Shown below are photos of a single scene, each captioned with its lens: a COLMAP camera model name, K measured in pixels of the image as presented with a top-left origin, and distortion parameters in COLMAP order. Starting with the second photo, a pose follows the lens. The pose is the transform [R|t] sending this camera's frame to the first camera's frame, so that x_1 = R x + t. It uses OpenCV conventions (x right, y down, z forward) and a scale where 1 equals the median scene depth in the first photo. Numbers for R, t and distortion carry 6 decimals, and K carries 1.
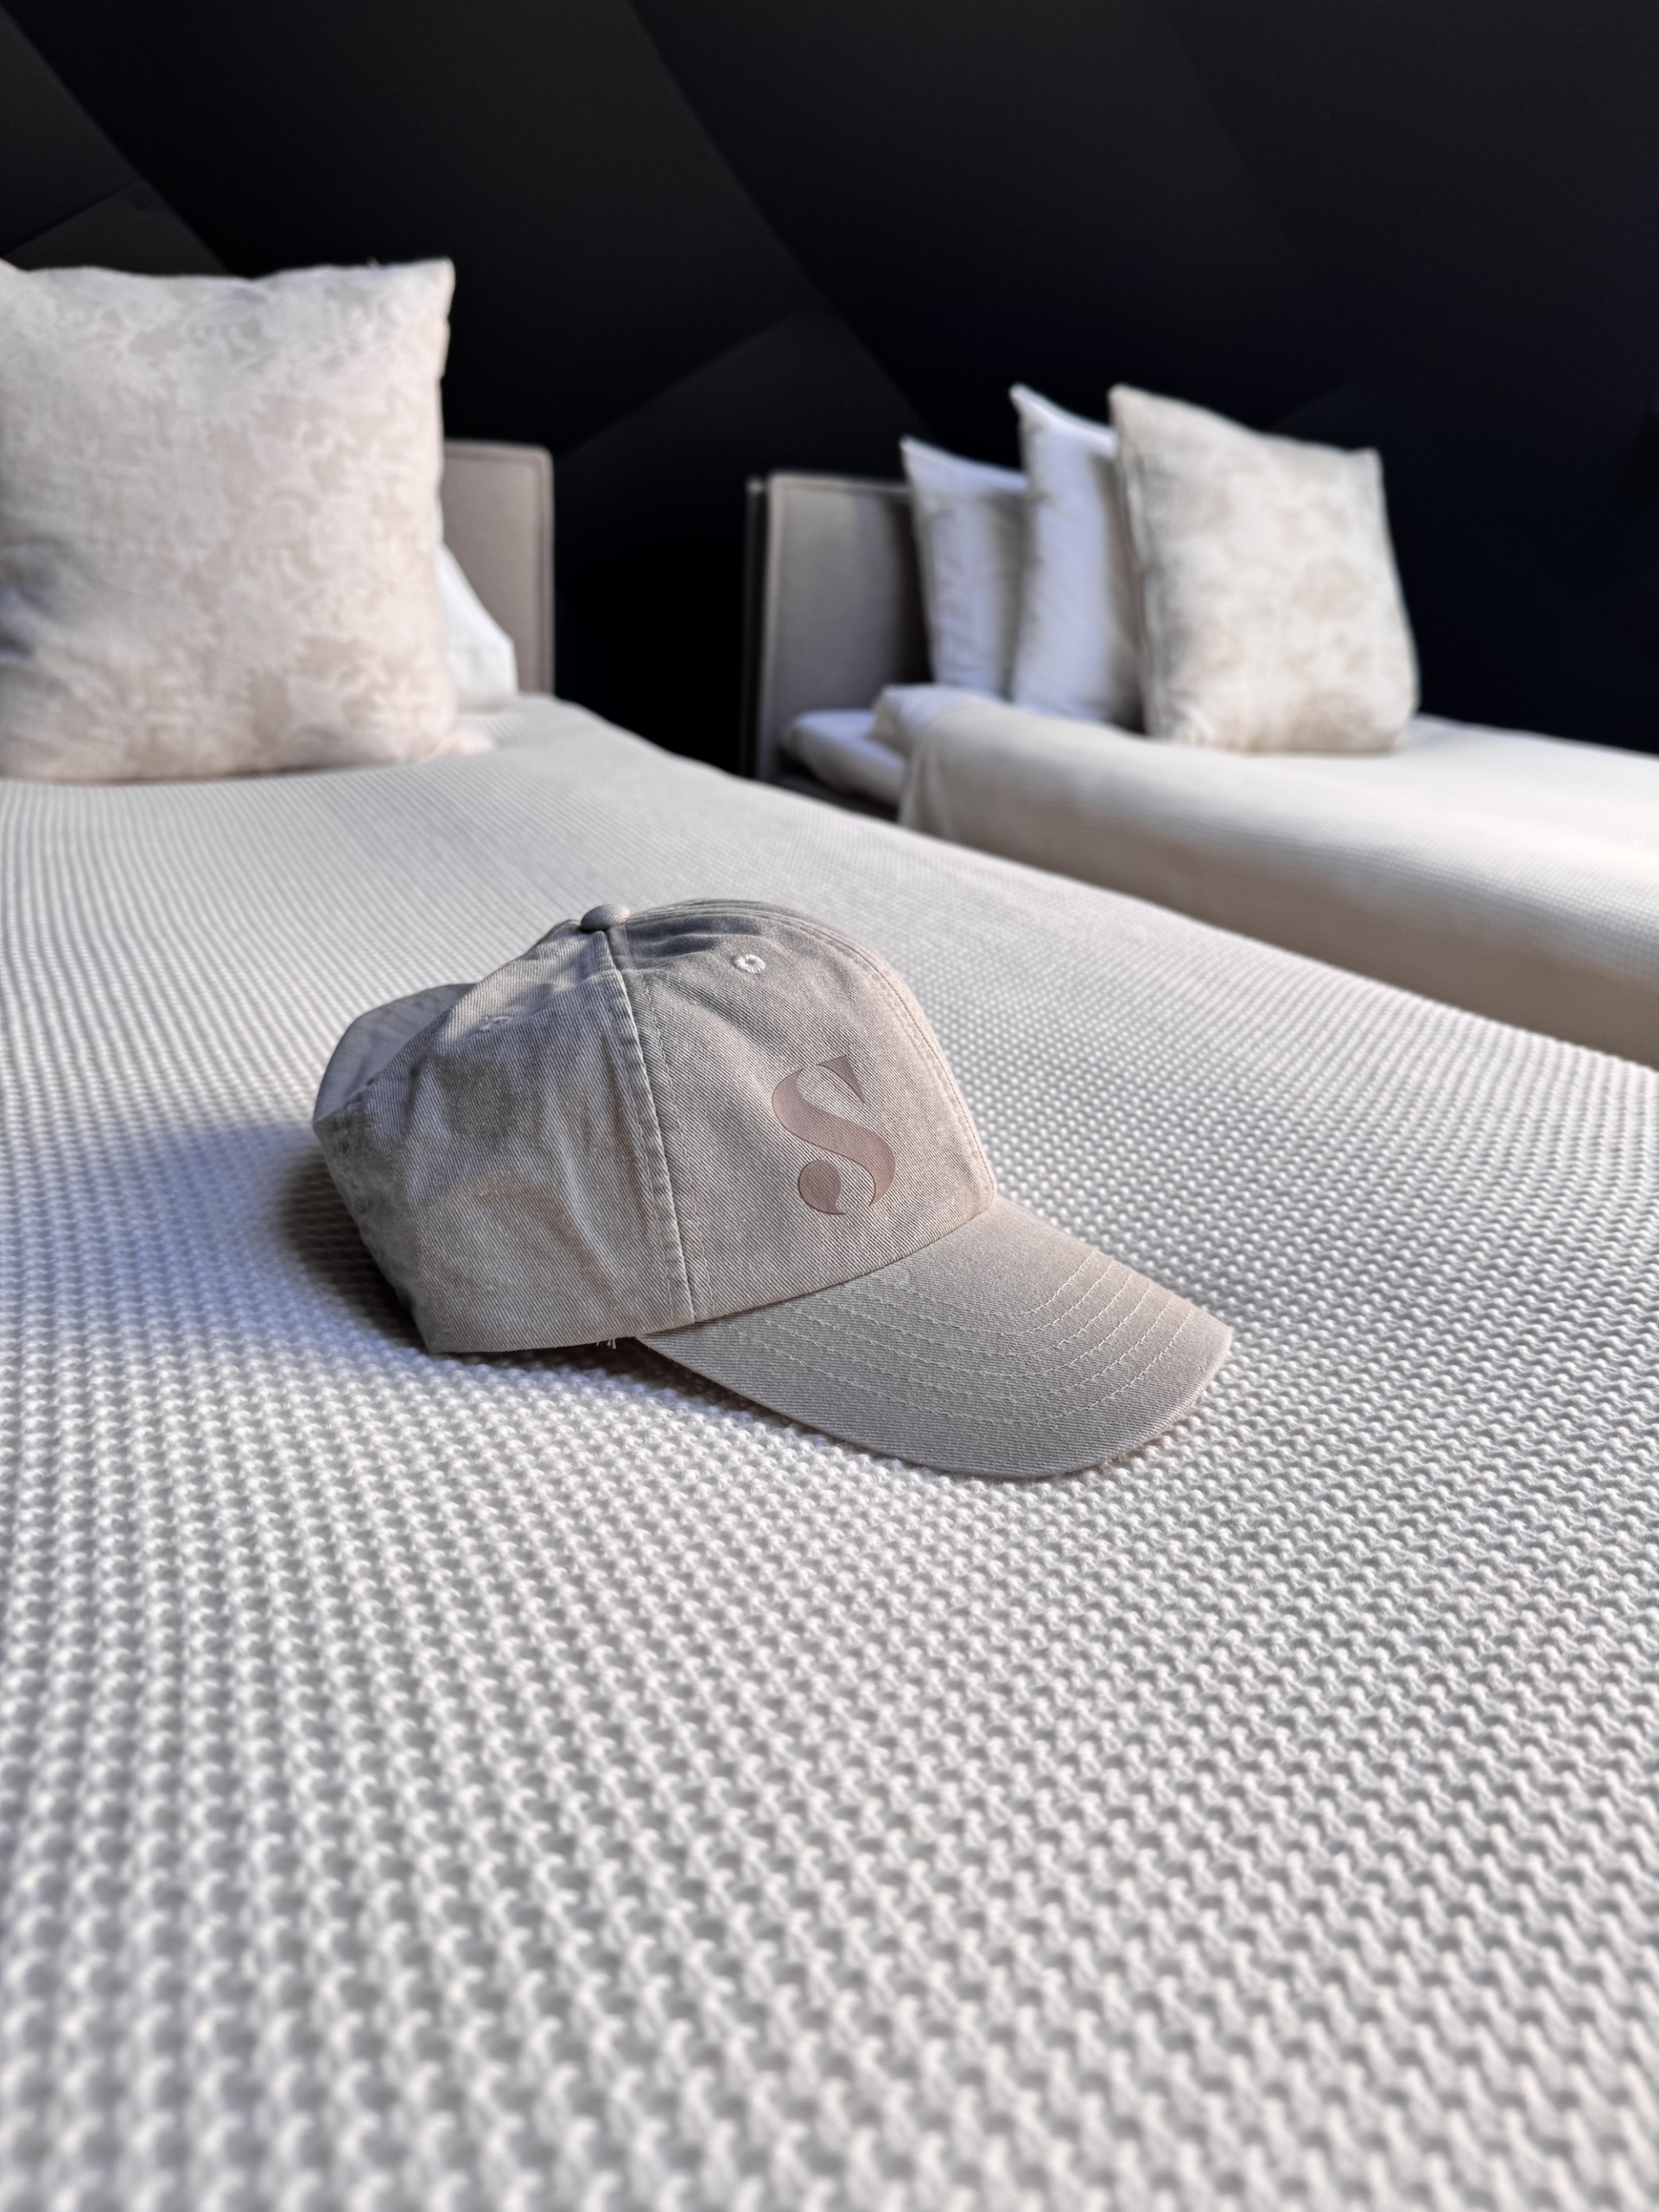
lens RADIAL K [[1537.0, 0, 784.6], [0, 1537.0, 1097.7], [0, 0, 1]] dist [0.020094, -0.003606]
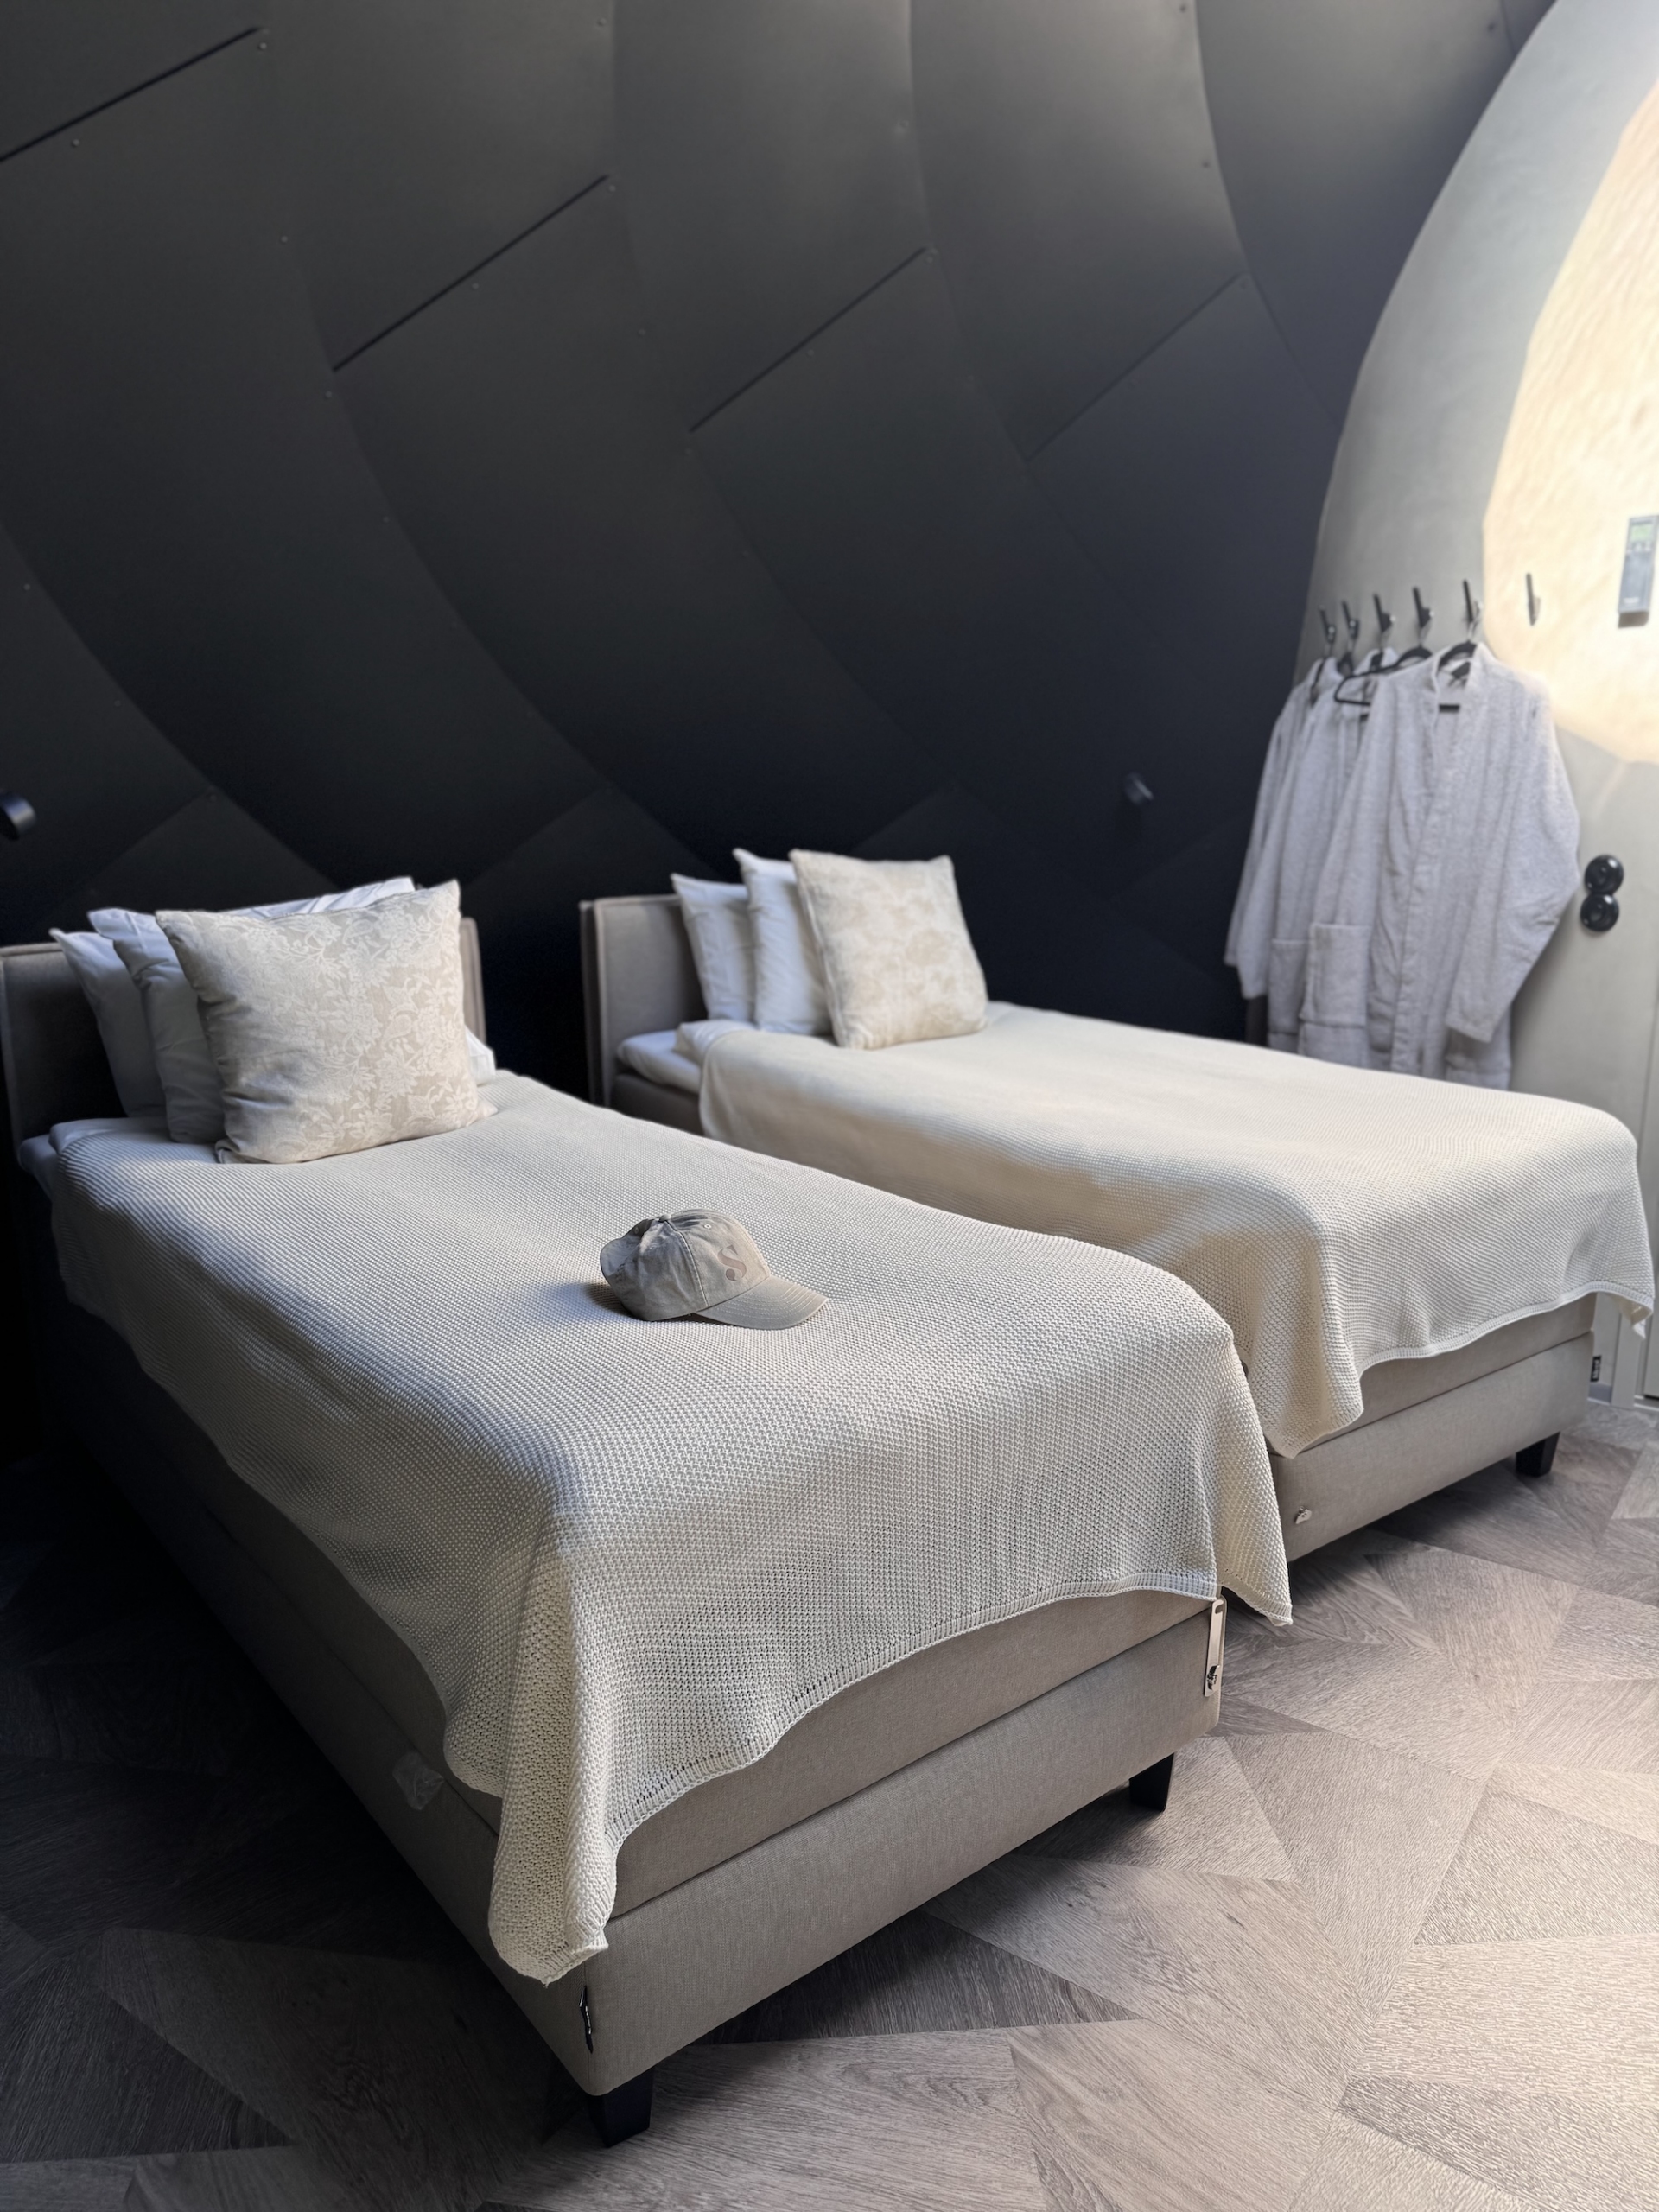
lens RADIAL K [[1537.0, 0, 833.0], [0, 1537.0, 1112.1], [0, 0, 1]] dist [0.020094, -0.003606]
pose [[0.978013, -0.109401, 0.177547, -0.085921], [0.128269, 0.986836, -0.098498, 0.014090], [-0.164434, 0.119106, 0.979171, -0.701217]]
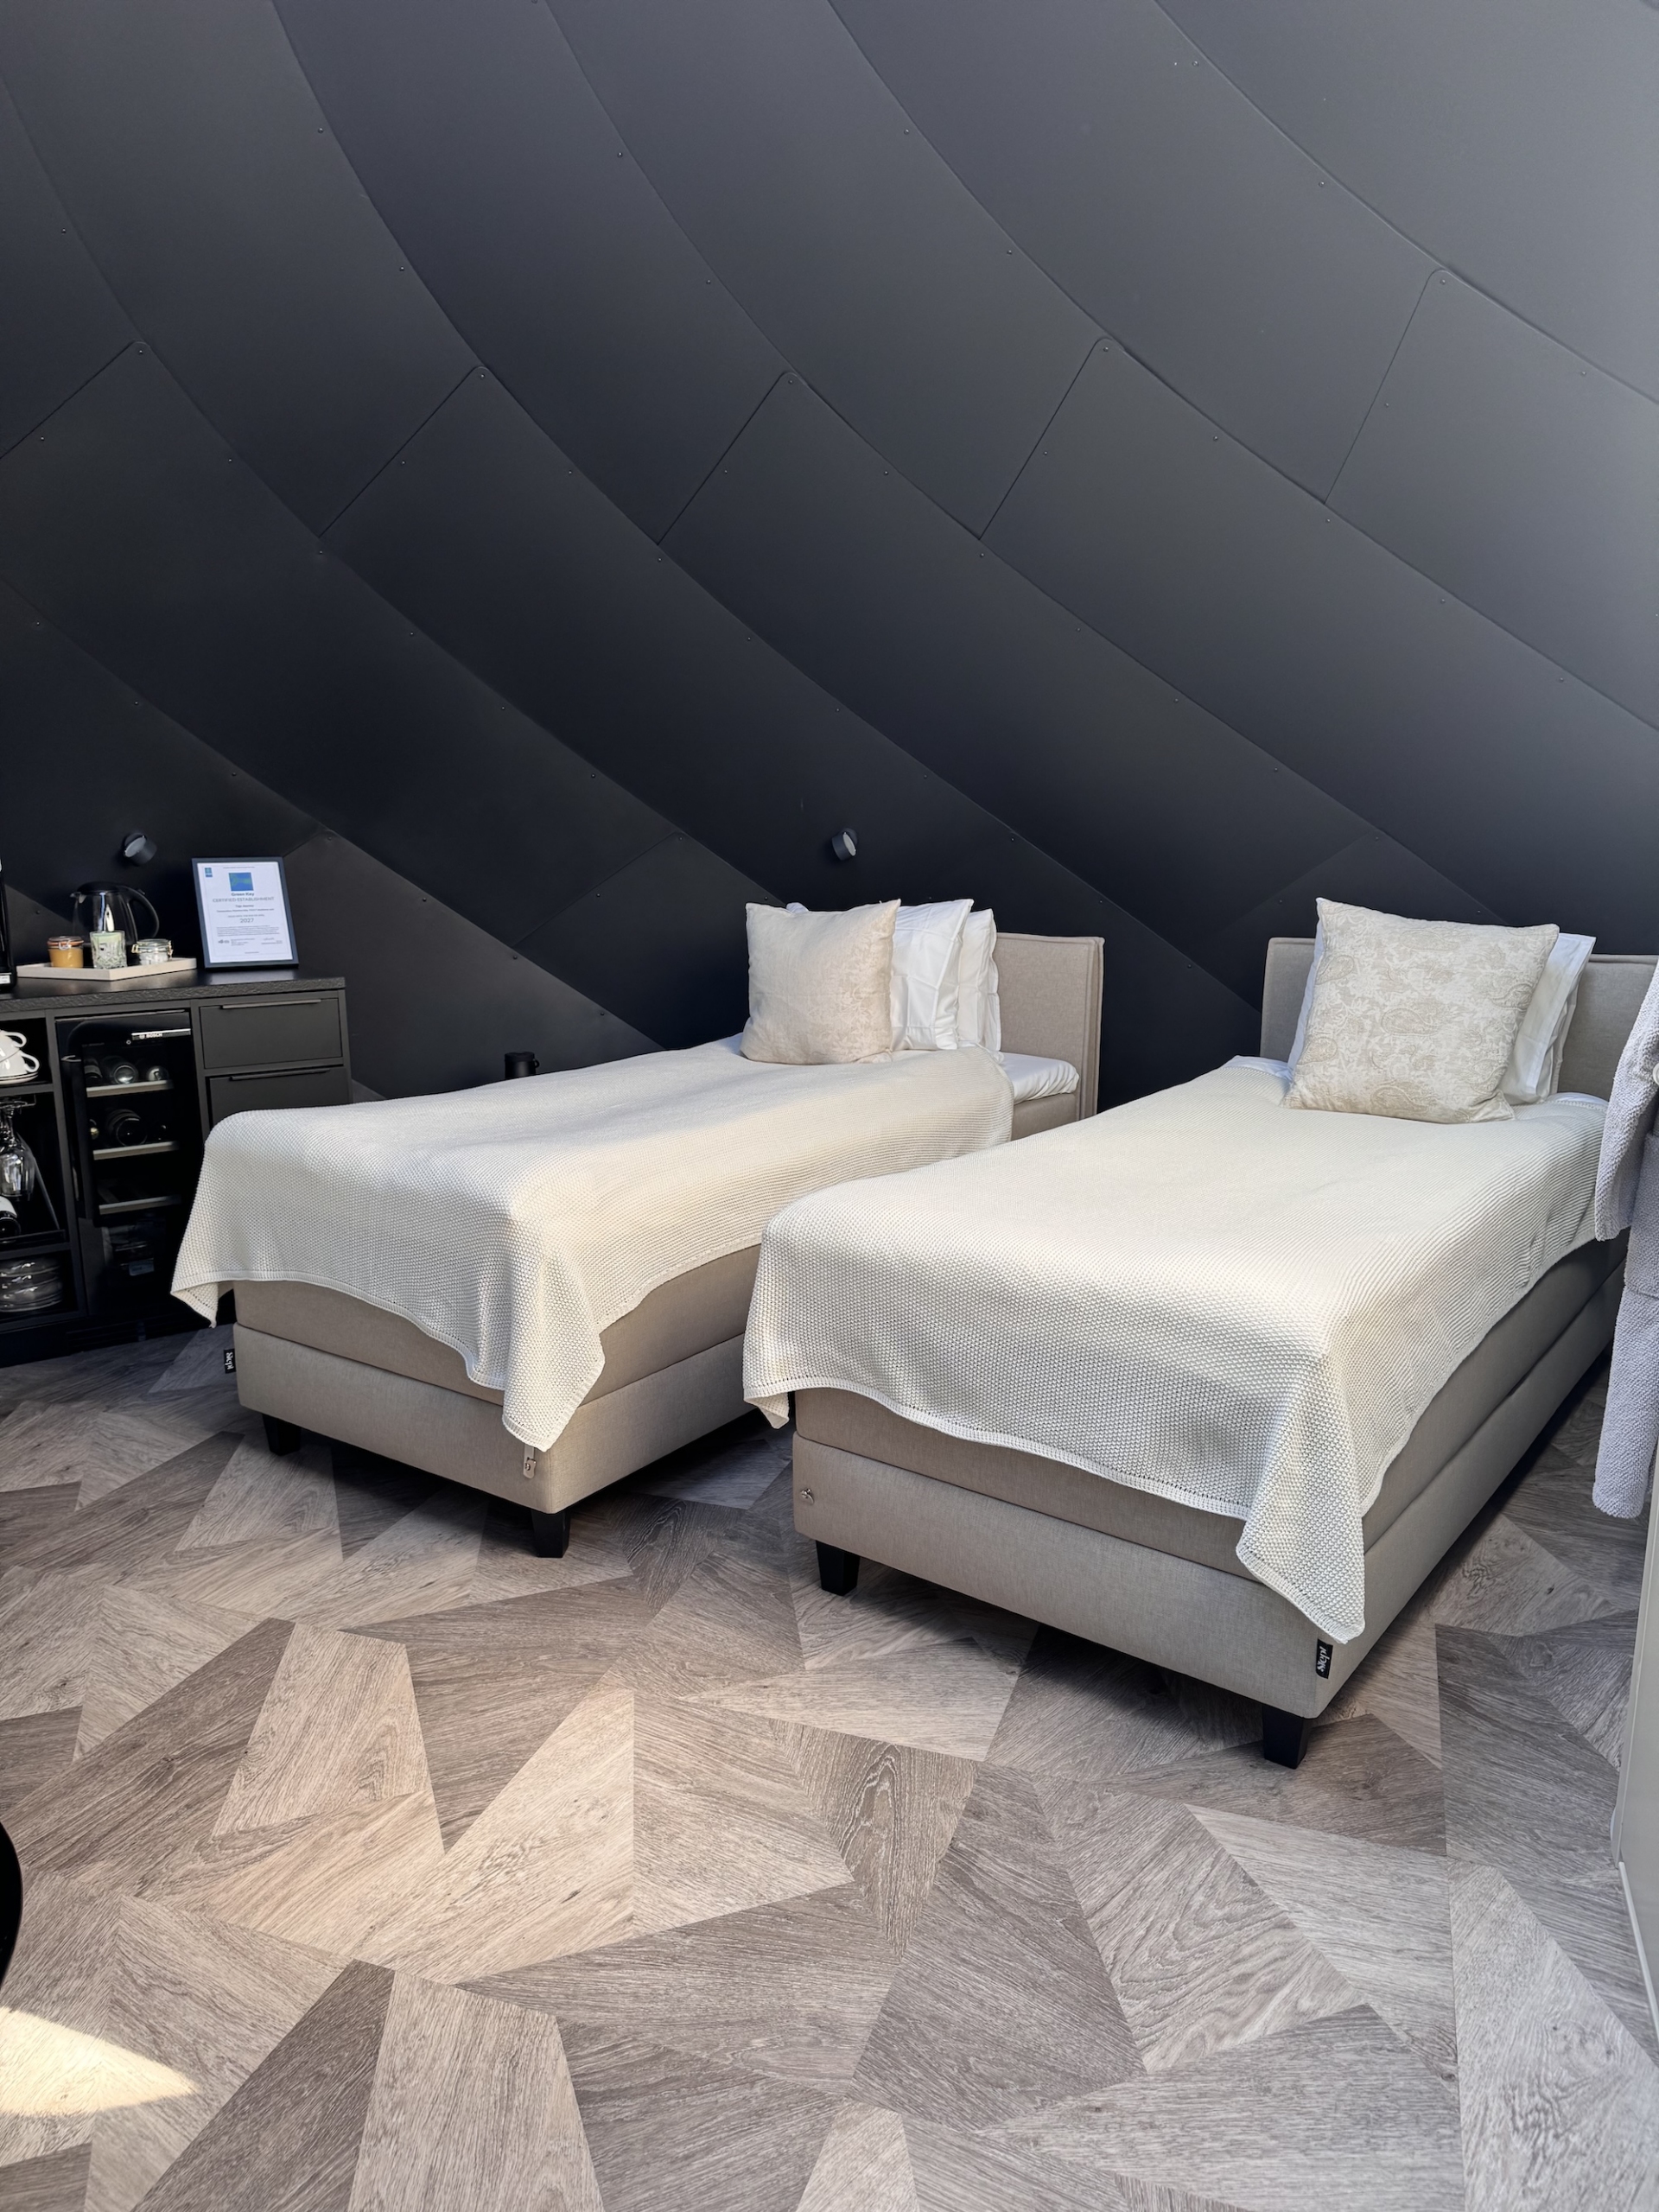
lens RADIAL K [[1537.0, 0, 824.8], [0, 1537.0, 1109.9], [0, 0, 1]] dist [0.020094, -0.003606]
pose [[0.455379, 0.103520, -0.884259, 1.548828], [-0.266440, 0.963542, -0.024410, -0.039391], [0.849494, 0.246718, 0.466359, -0.238196]]
